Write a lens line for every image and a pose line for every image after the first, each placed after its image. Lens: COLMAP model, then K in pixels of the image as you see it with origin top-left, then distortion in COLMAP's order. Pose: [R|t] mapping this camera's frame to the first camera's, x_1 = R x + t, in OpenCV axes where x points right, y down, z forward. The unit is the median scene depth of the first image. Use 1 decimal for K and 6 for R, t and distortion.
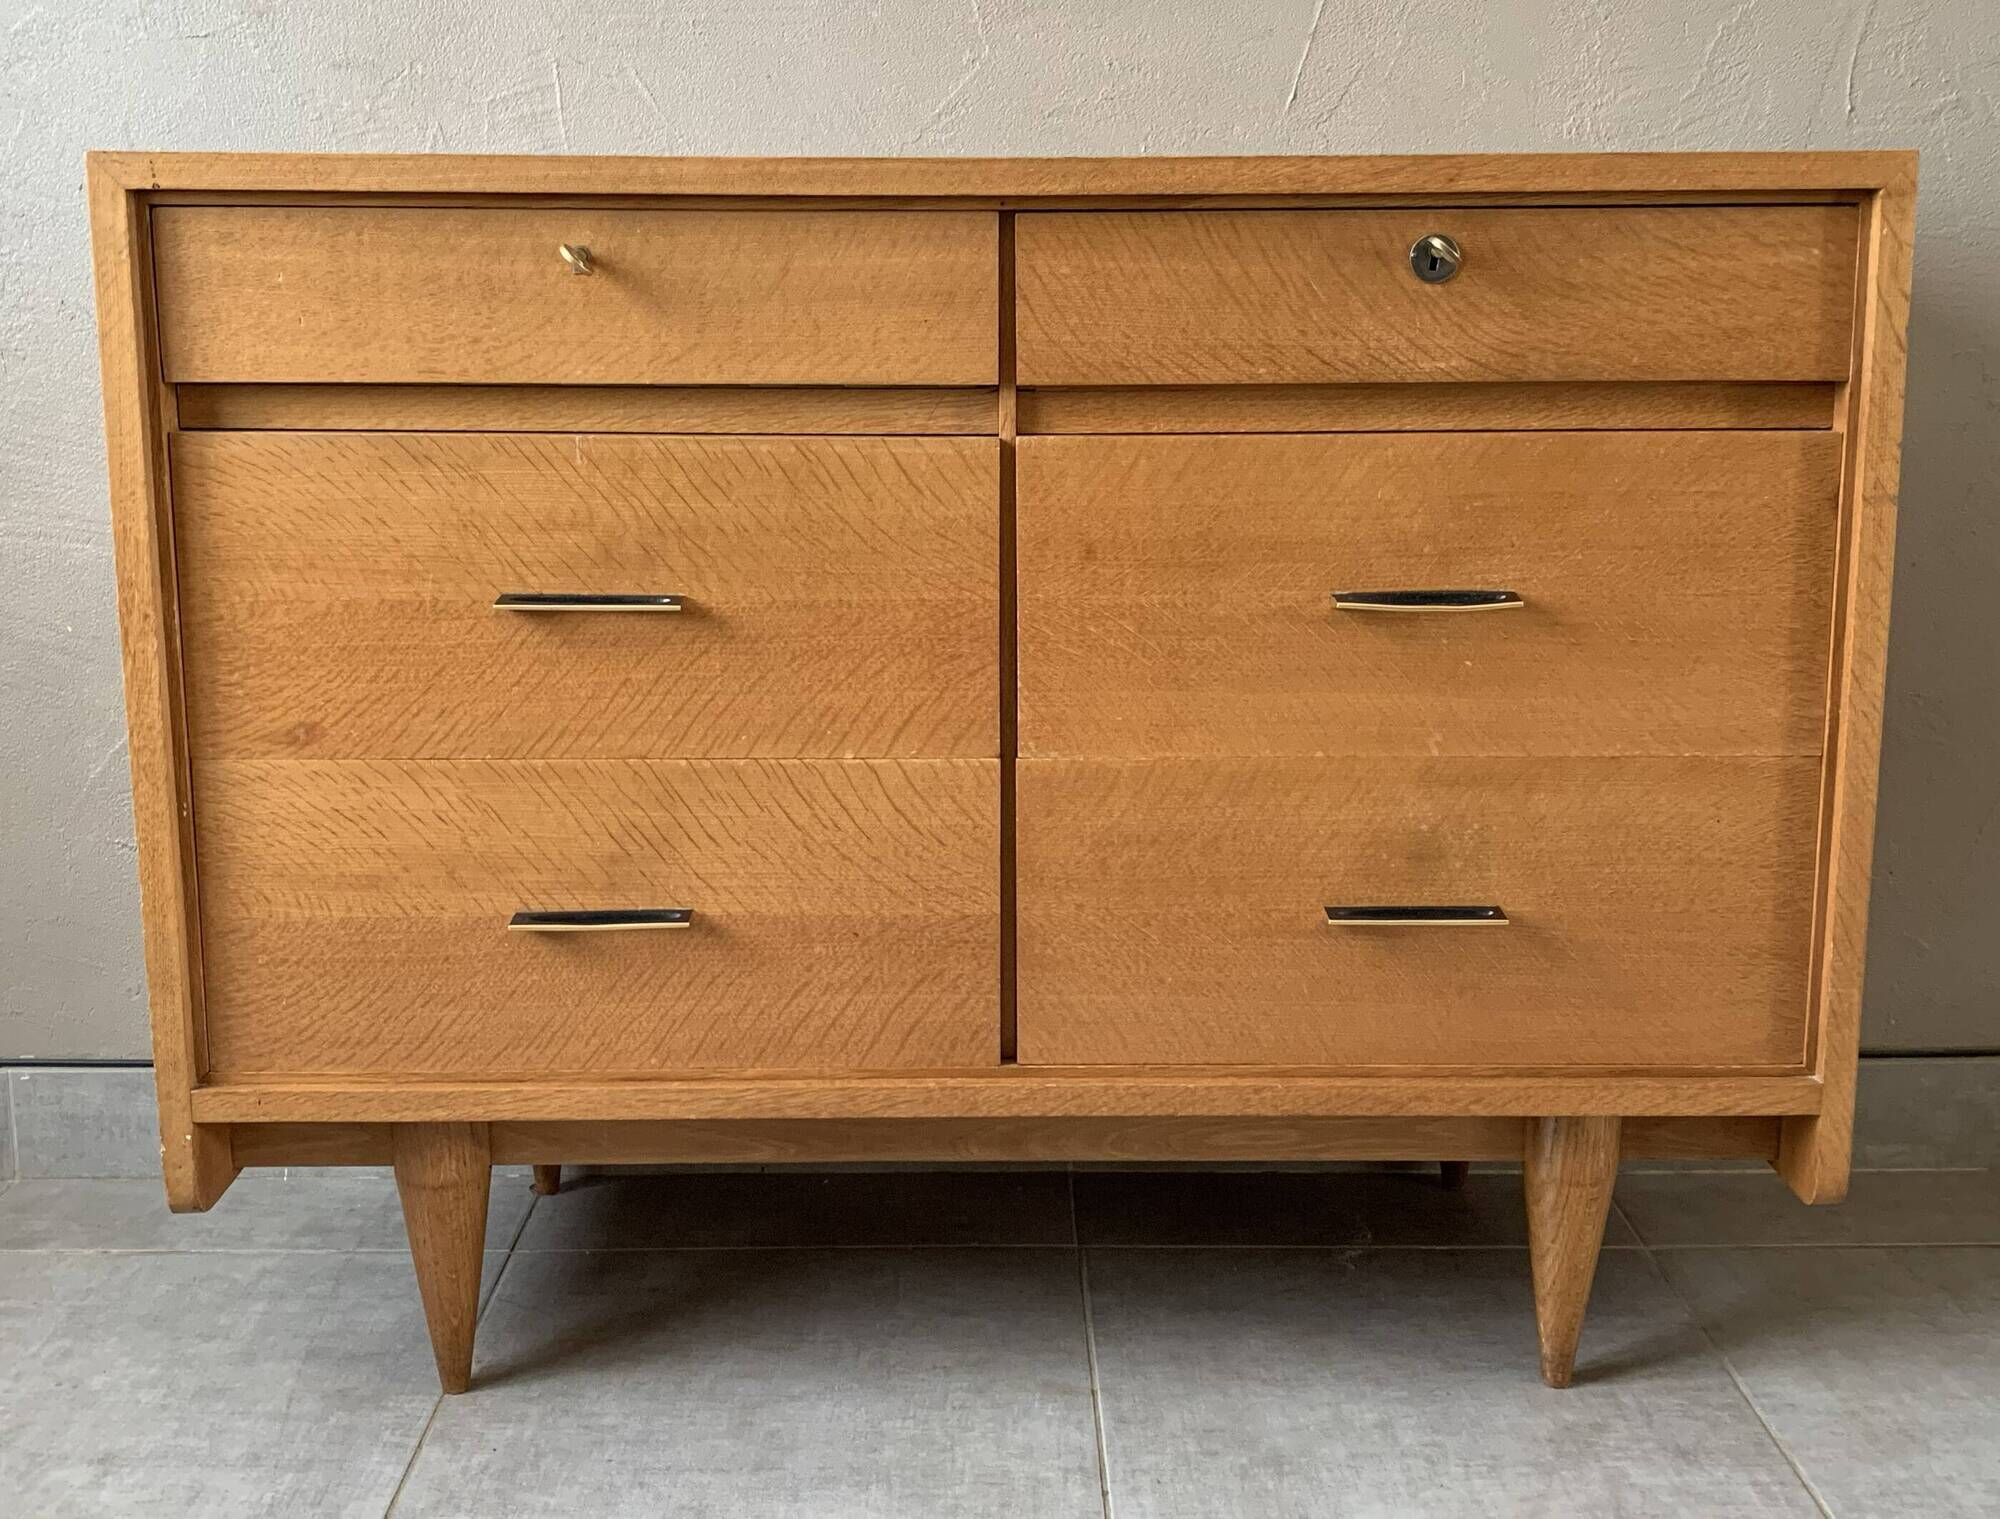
lens RADIAL K [[2186.3, 0, 1023.2], [0, 2186.3, 677.9], [0, 0, 1]] dist [0.052840, 0.000000]
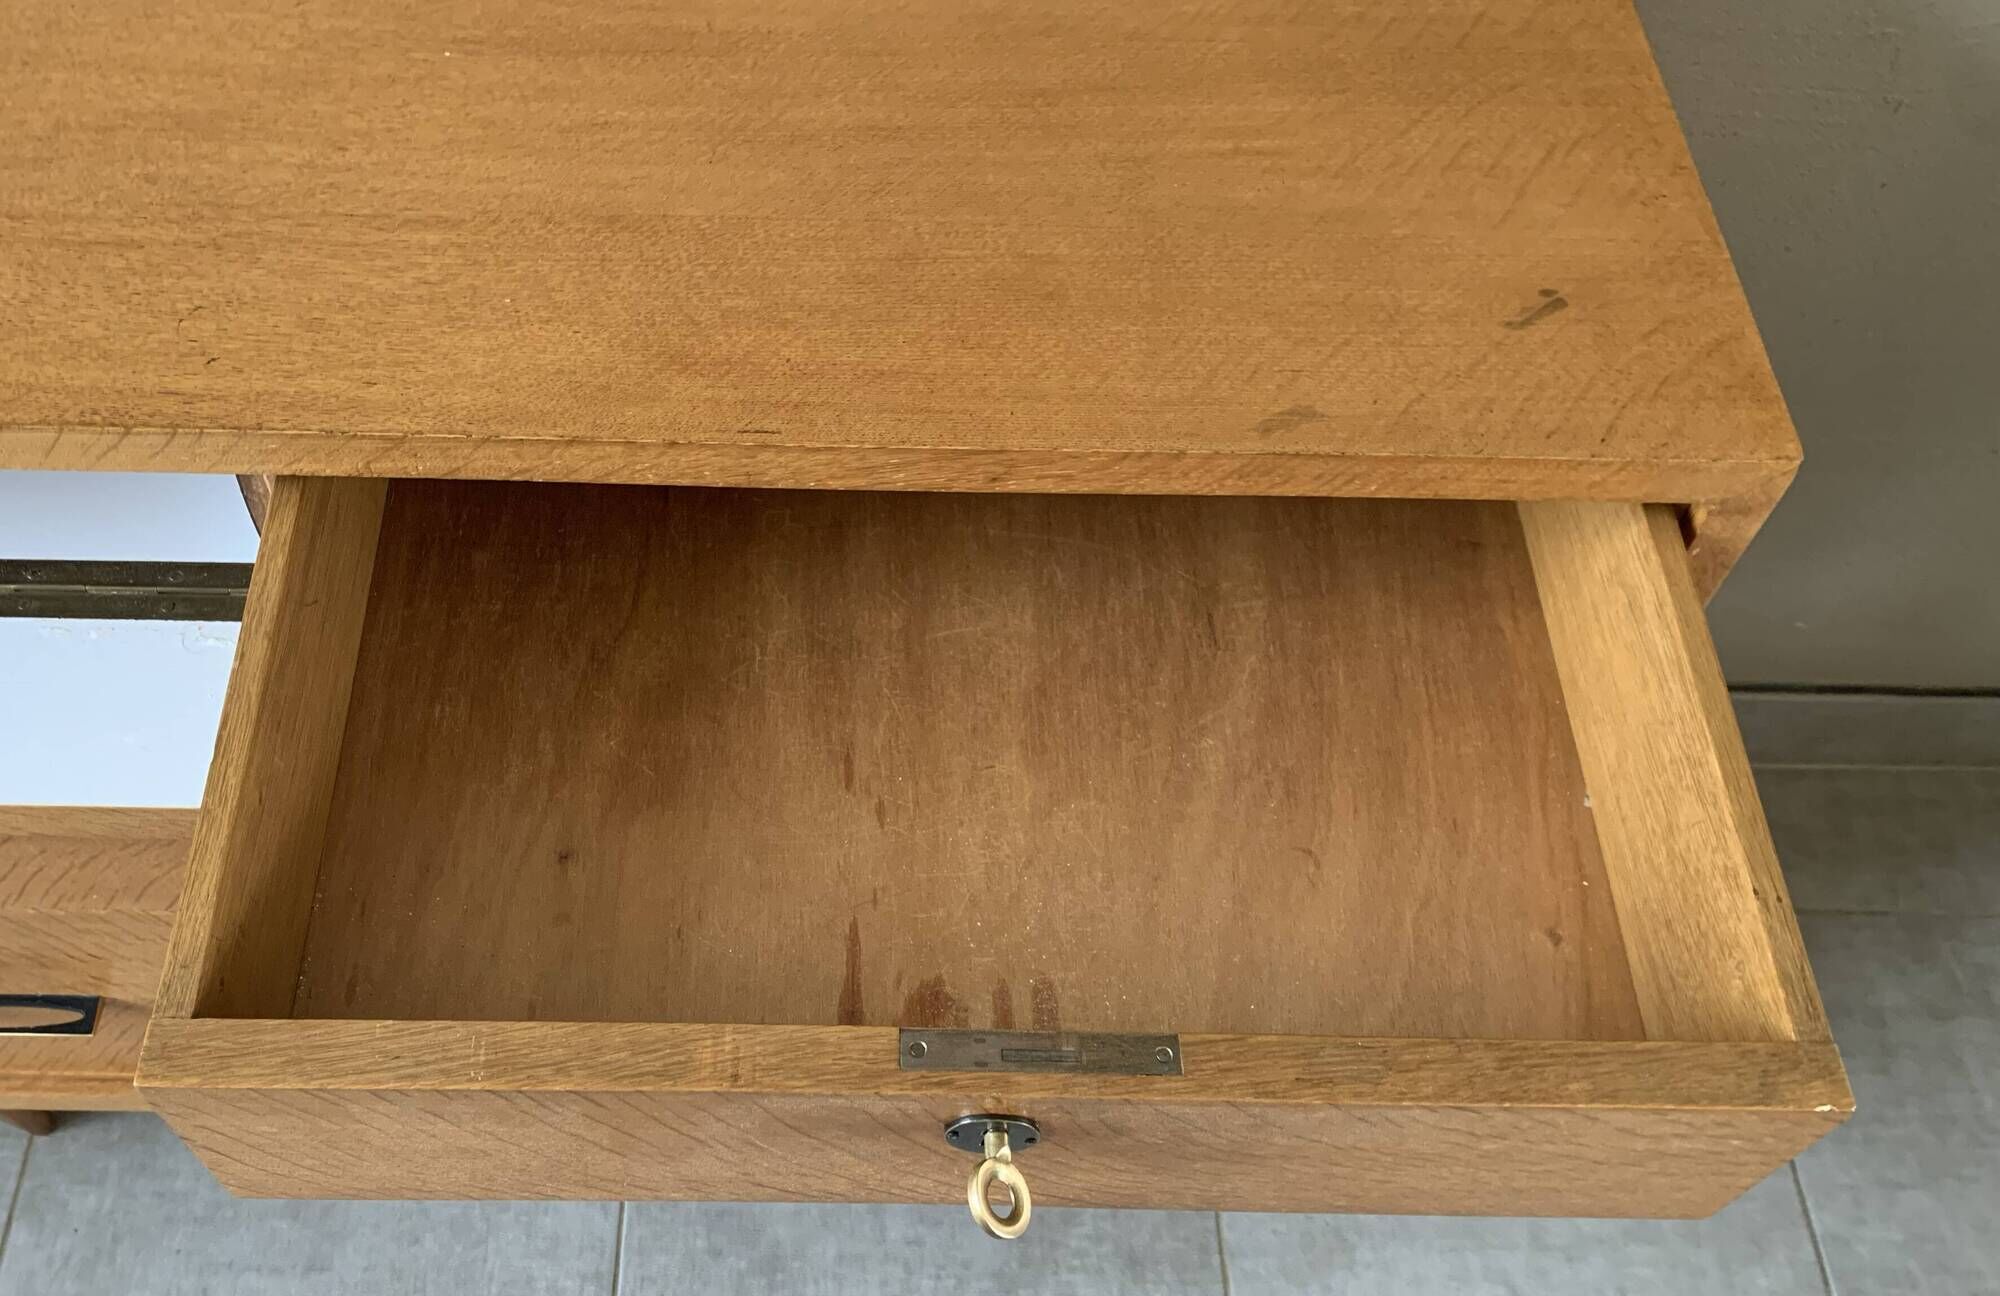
lens RADIAL K [[1753.9, 0, 865.0], [0, 1753.9, 822.1], [0, 0, 1]] dist [0.027937, -0.059108]
pose [[0.999335, 0.033983, 0.013237, 0.147191], [-0.032701, 0.674243, 0.737786, -0.479339], [0.016148, -0.737728, 0.674905, 0.576567]]
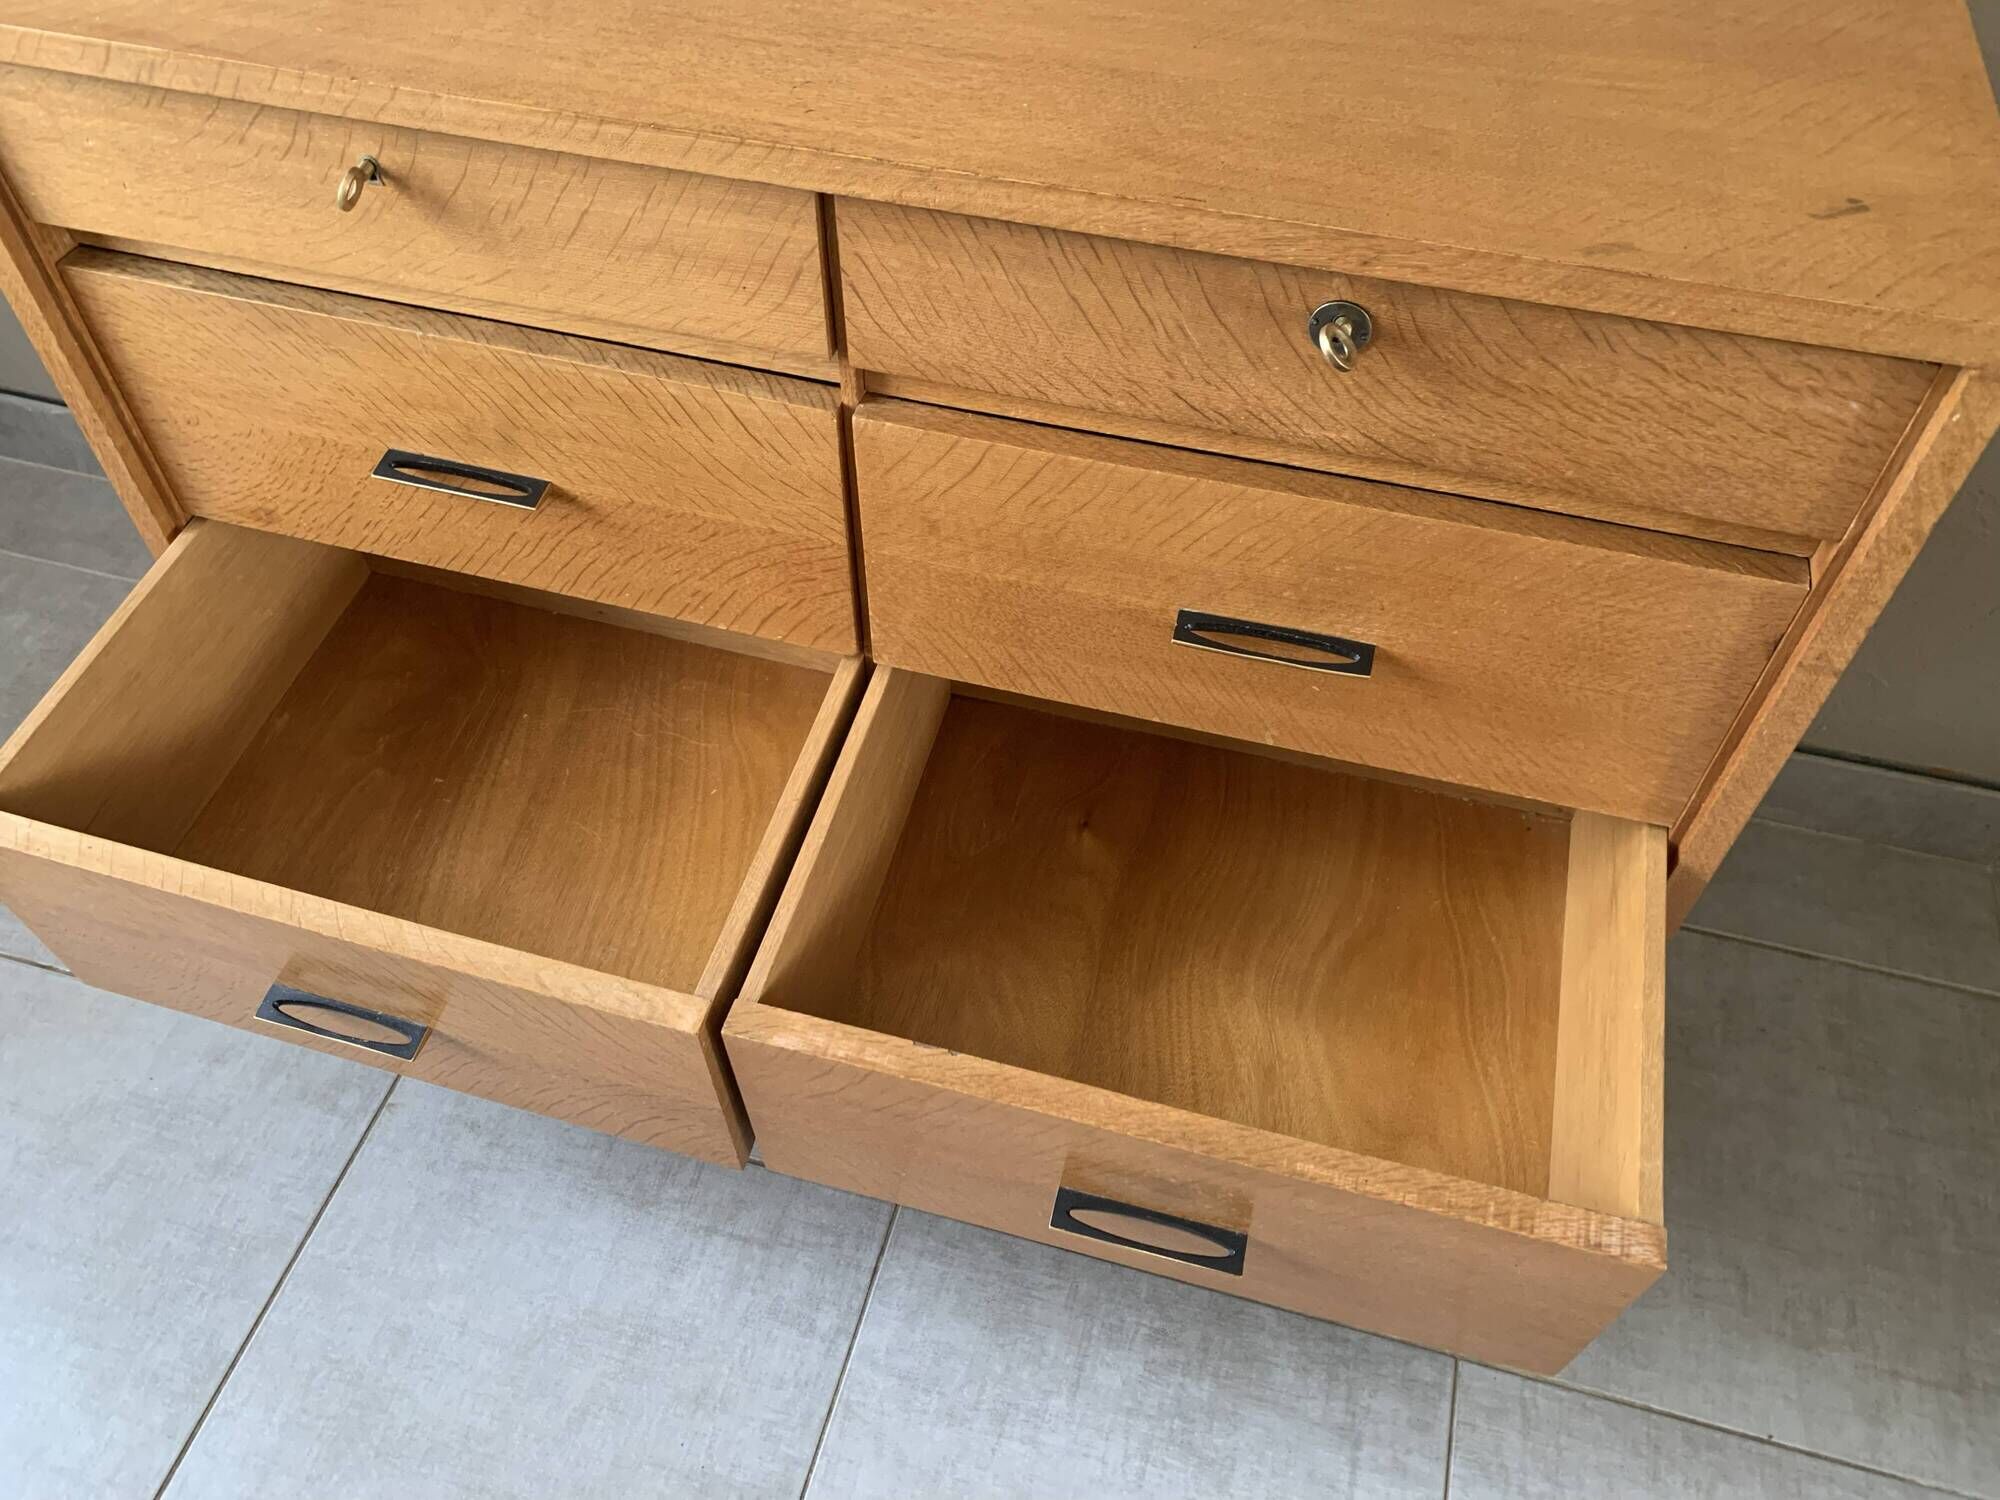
lens RADIAL K [[1544.8, 0, 980.3], [0, 1544.8, 739.6], [0, 0, 1]] dist [0.010715, -0.012307]
pose [[0.958061, 0.222149, -0.181023, 0.188354], [-0.054570, 0.761572, 0.645779, -0.410915], [0.281321, -0.608817, 0.741755, 0.441274]]
